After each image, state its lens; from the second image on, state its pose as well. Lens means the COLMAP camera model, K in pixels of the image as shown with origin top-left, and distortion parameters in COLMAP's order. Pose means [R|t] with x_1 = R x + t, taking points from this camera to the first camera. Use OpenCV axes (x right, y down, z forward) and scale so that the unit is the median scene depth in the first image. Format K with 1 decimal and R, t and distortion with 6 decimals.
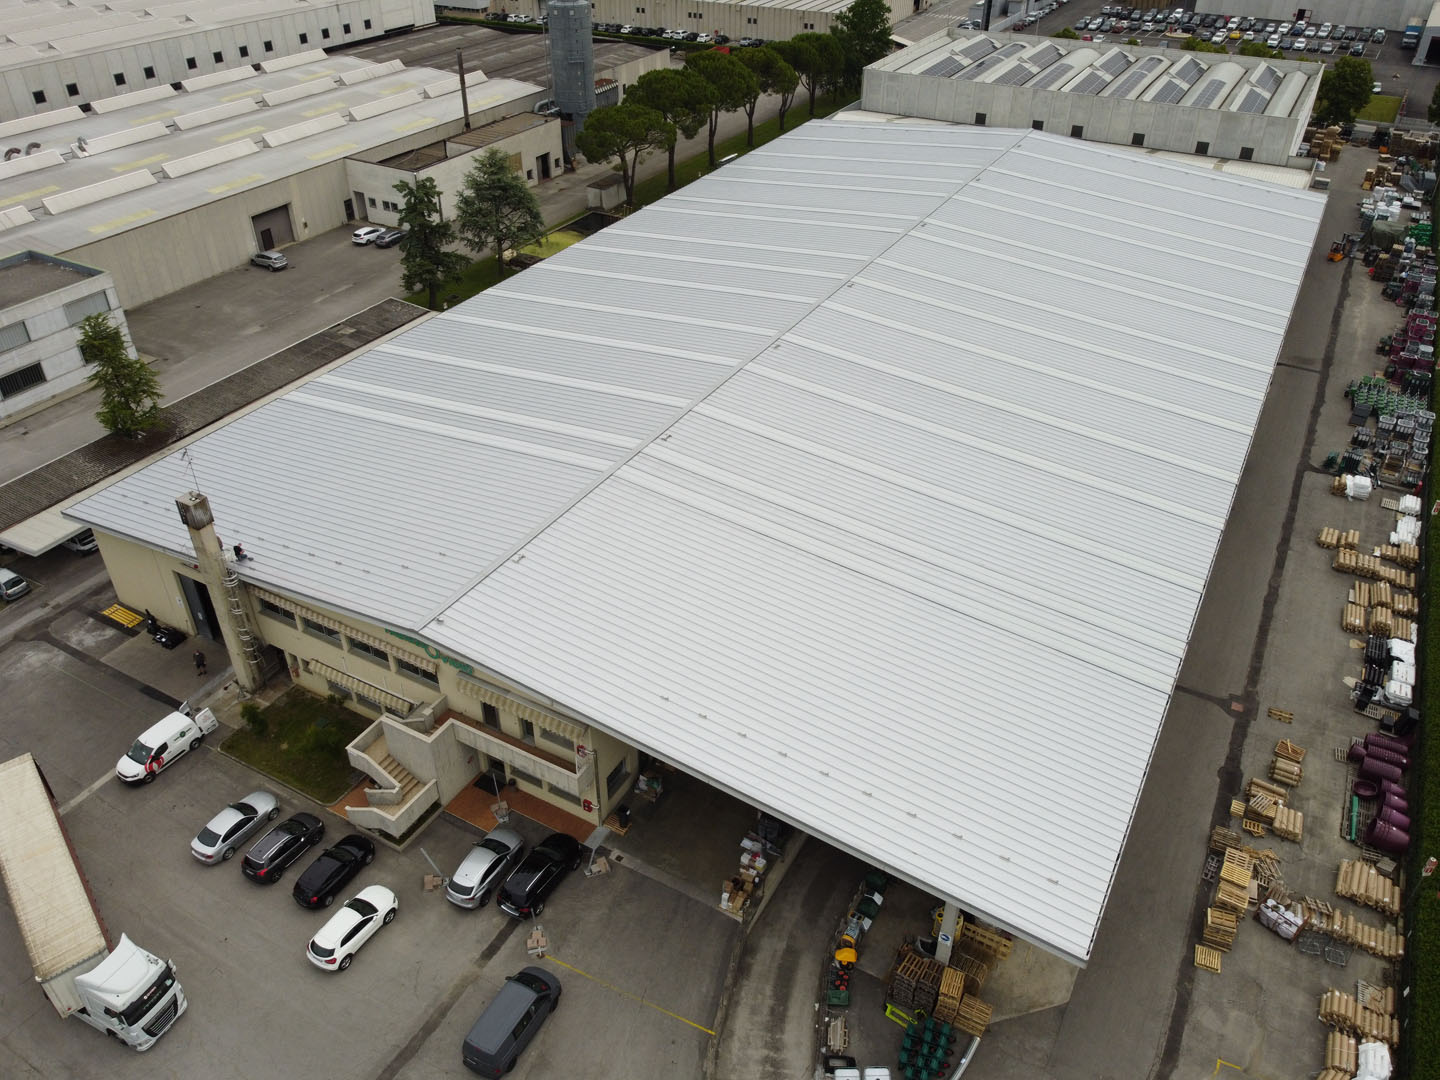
lens RADIAL K [[1089.6, 0, 720.0], [0, 1089.6, 540.0], [0, 0, 1]] dist [0.007696, -0.011653]
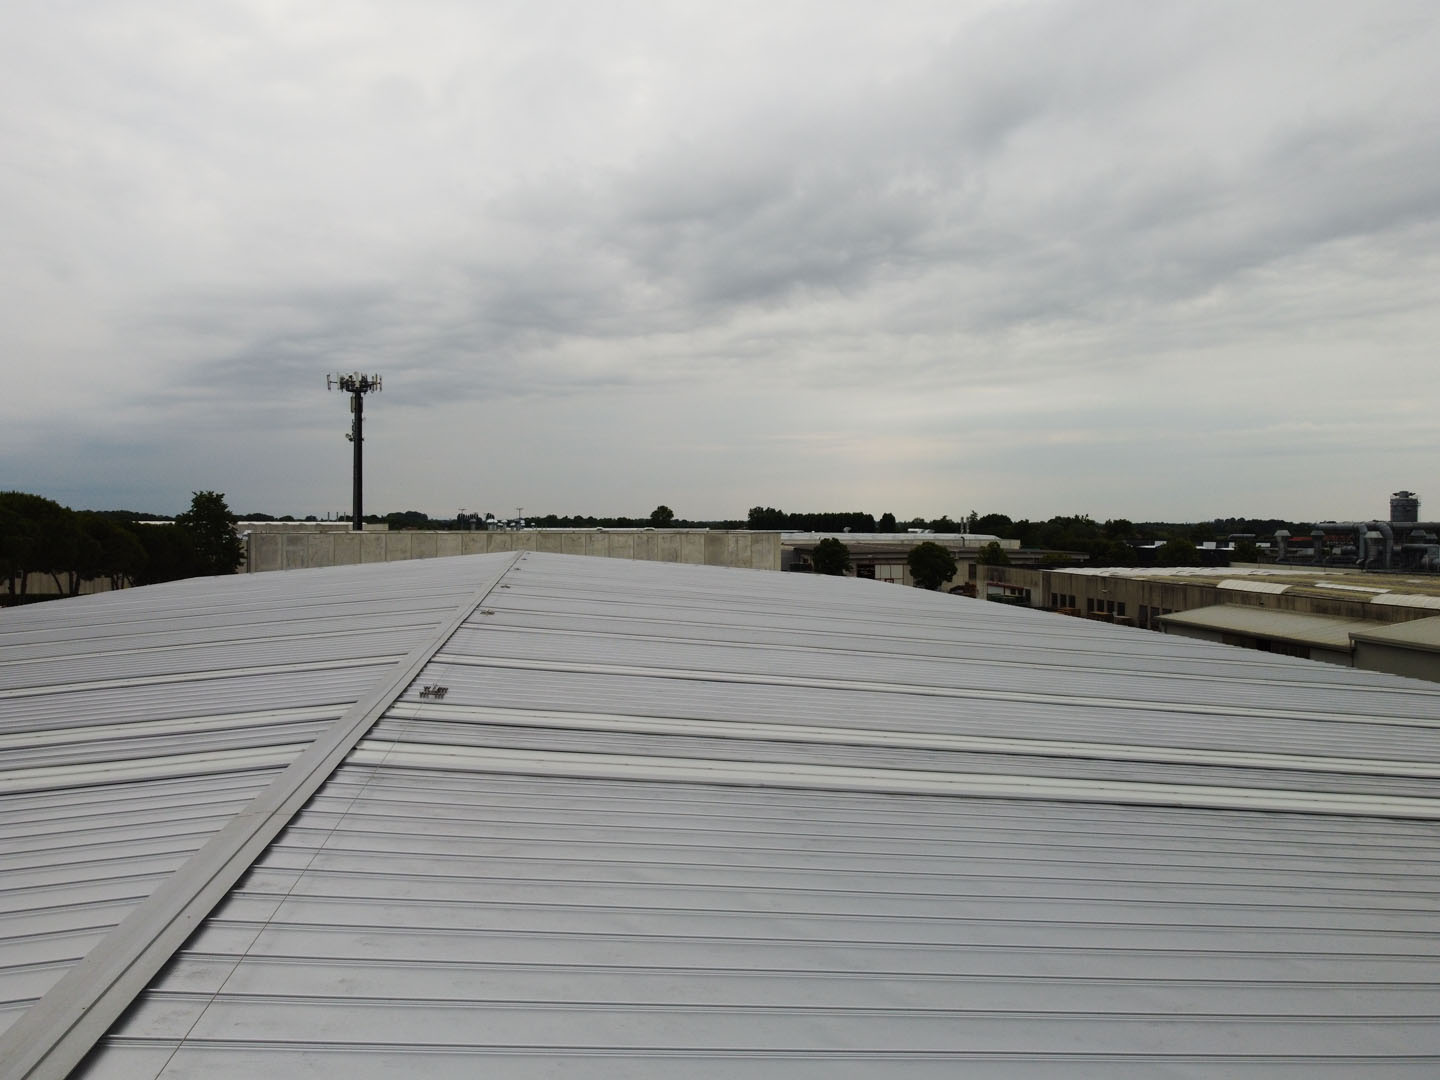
lens RADIAL K [[1089.6, 0, 720.0], [0, 1089.6, 540.0], [0, 0, 1]] dist [0.007696, -0.011653]
pose [[0.787192, -0.011064, 0.616609, -0.193442], [0.355058, 0.825638, -0.438469, 0.019465], [-0.504245, 0.564091, 0.653864, 0.973150]]
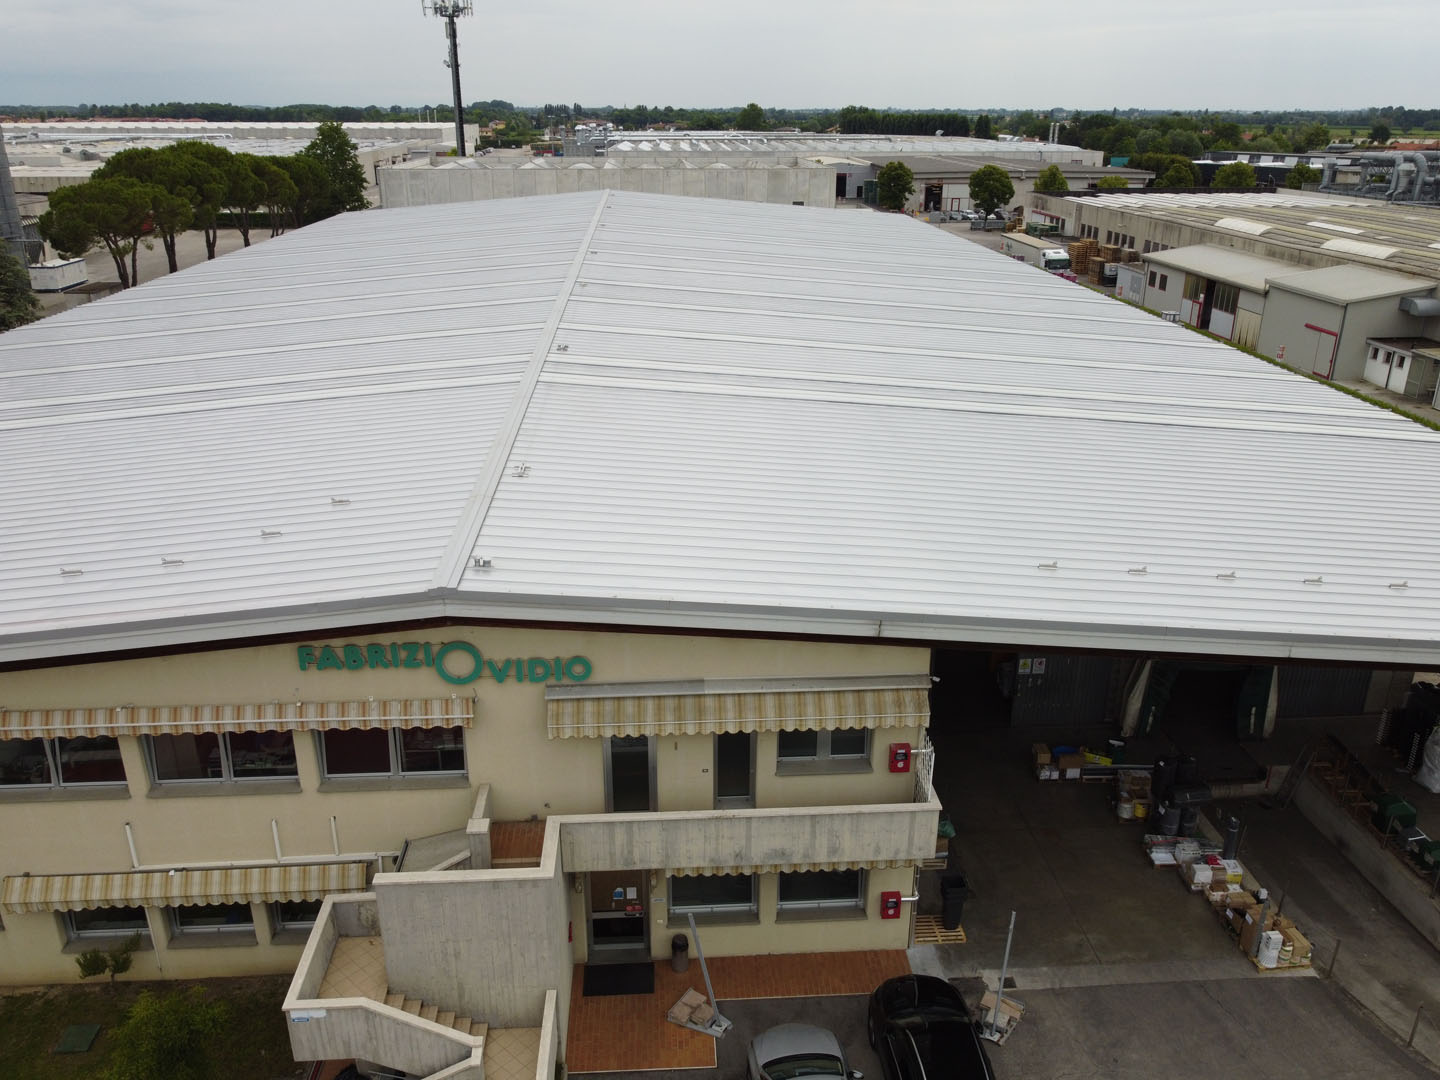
lens RADIAL K [[1089.6, 0, 720.0], [0, 1089.6, 540.0], [0, 0, 1]] dist [0.007696, -0.011653]
pose [[0.837972, -0.203191, 0.506474, -0.373466], [0.315565, 0.937612, -0.145951, 0.147978], [-0.445220, 0.282128, 0.849813, 0.612821]]
